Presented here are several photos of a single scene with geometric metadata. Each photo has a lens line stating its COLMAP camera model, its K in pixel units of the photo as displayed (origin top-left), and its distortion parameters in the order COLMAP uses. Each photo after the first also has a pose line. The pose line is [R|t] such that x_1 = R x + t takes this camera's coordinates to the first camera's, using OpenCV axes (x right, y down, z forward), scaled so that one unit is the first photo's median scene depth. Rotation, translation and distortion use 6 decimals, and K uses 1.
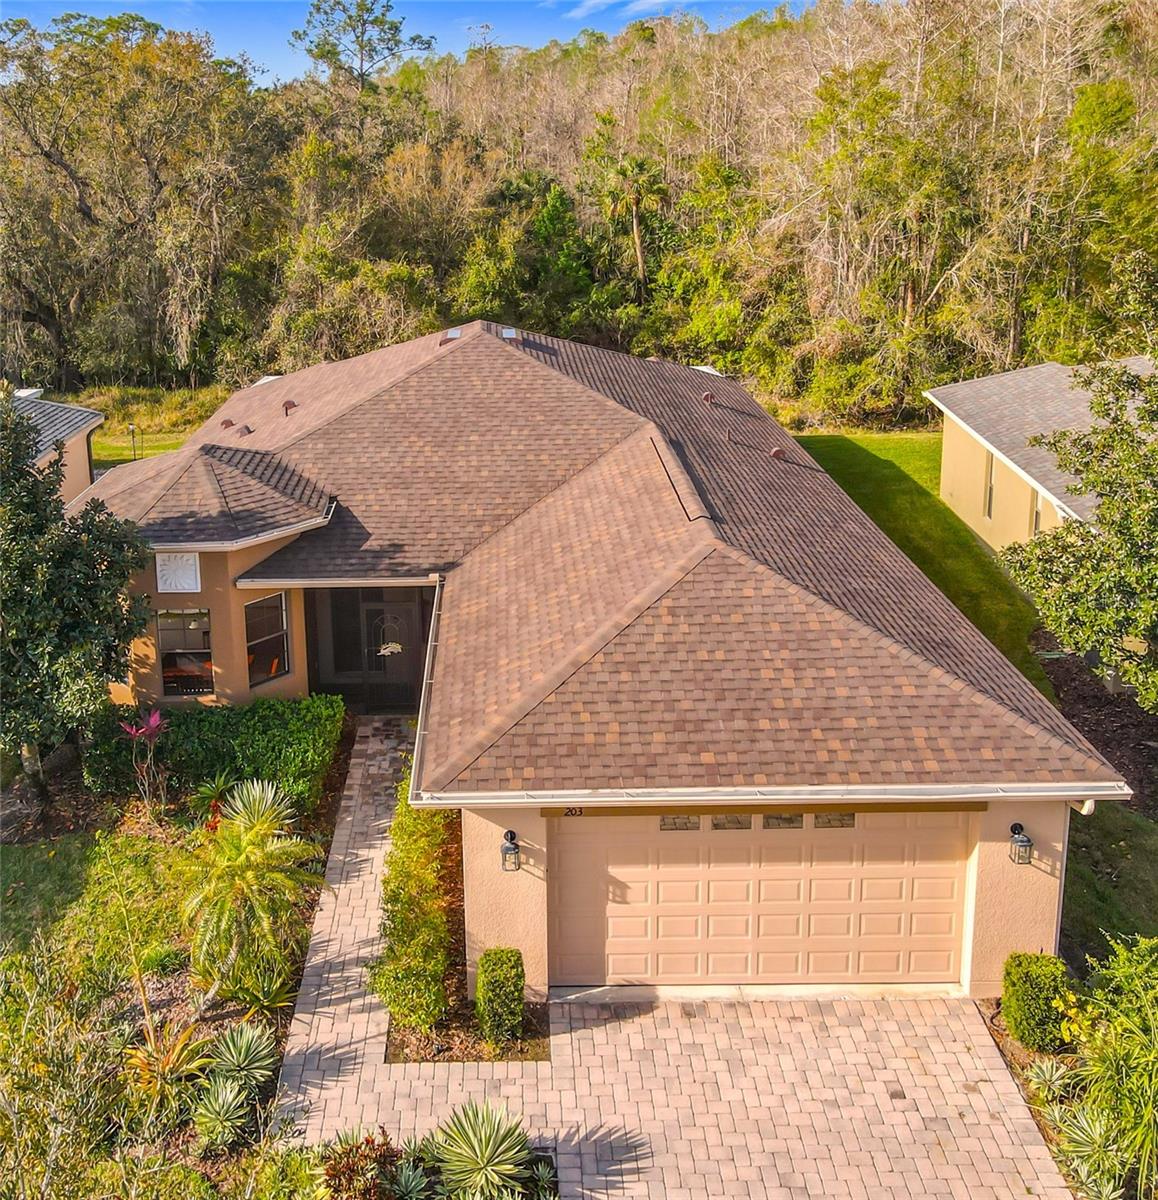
lens RADIAL K [[1250.5, 0, 487.0], [0, 1250.5, 477.5], [0, 0, 1]] dist [0.008130, 0.000000]
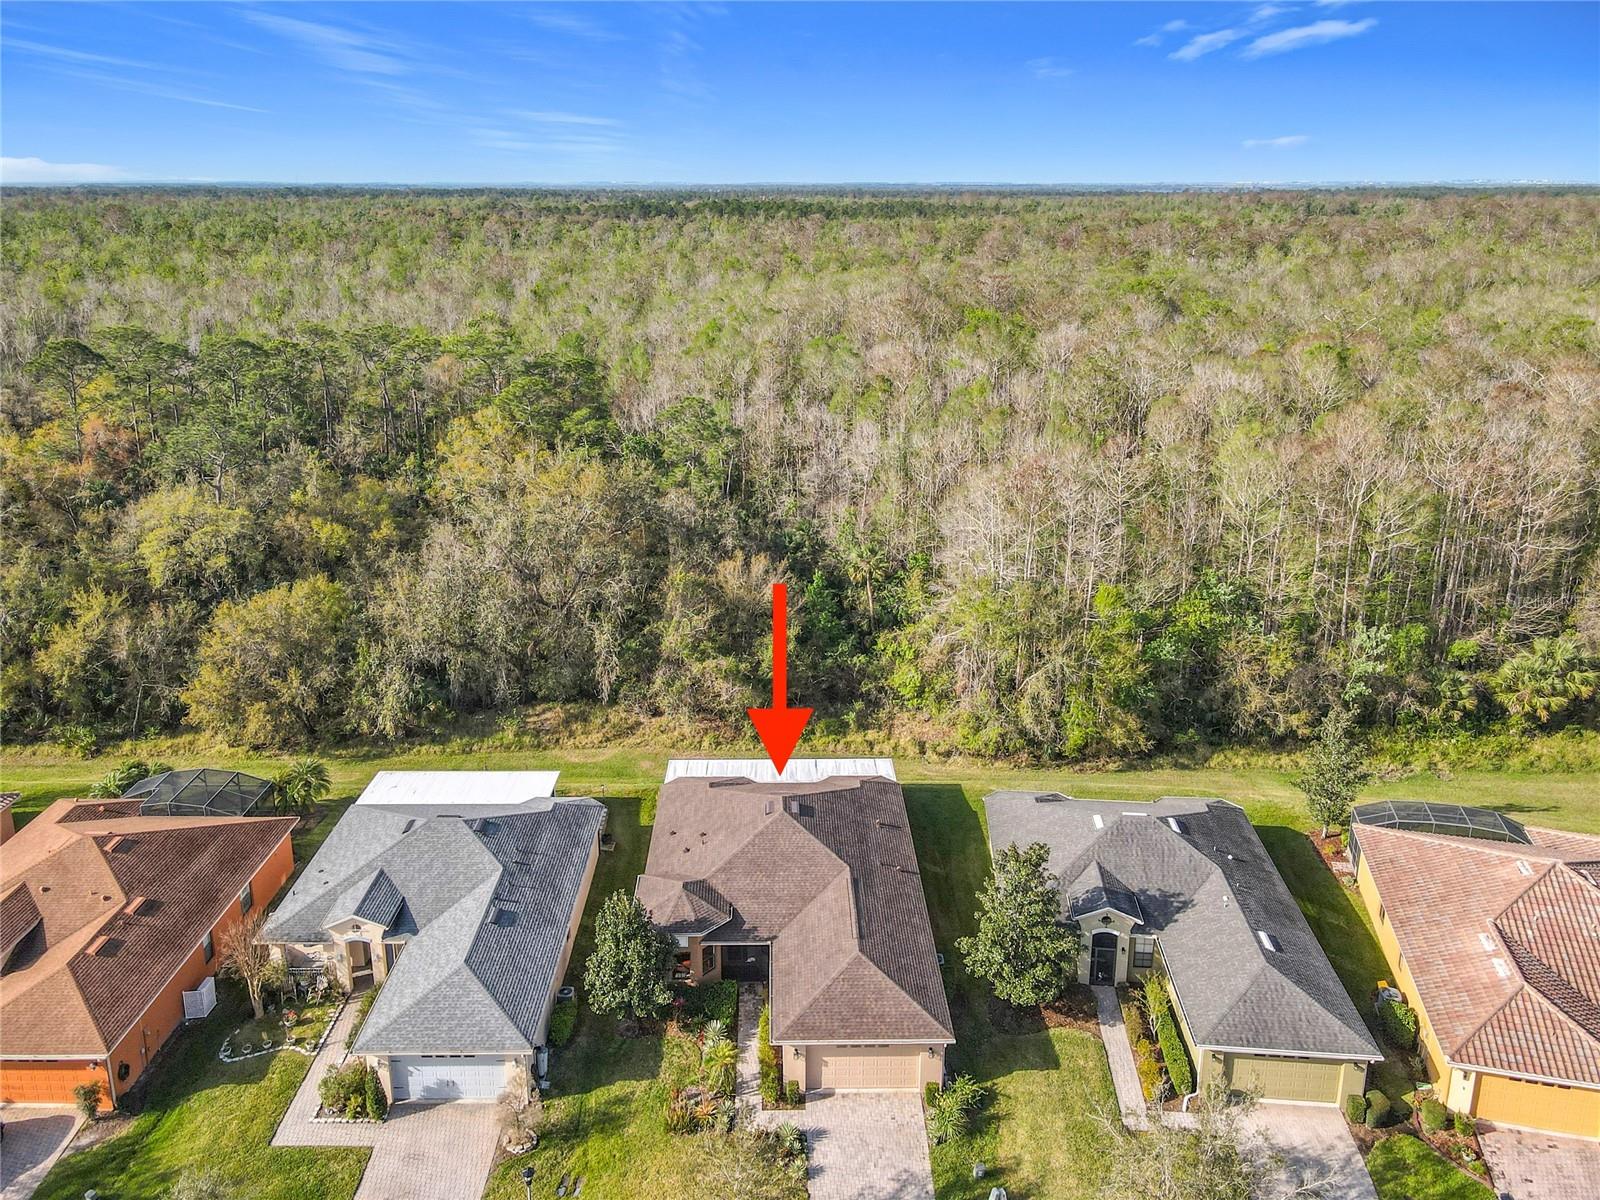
lens RADIAL K [[1187.3, 0, 798.1], [0, 1187.3, 596.4], [0, 0, 1]] dist [0.004241, 0.003829]
pose [[0.999425, 0.009275, 0.032617, -0.100870], [-0.011382, 0.997820, 0.065003, -1.267538], [-0.031943, -0.065337, 0.997352, -2.389930]]
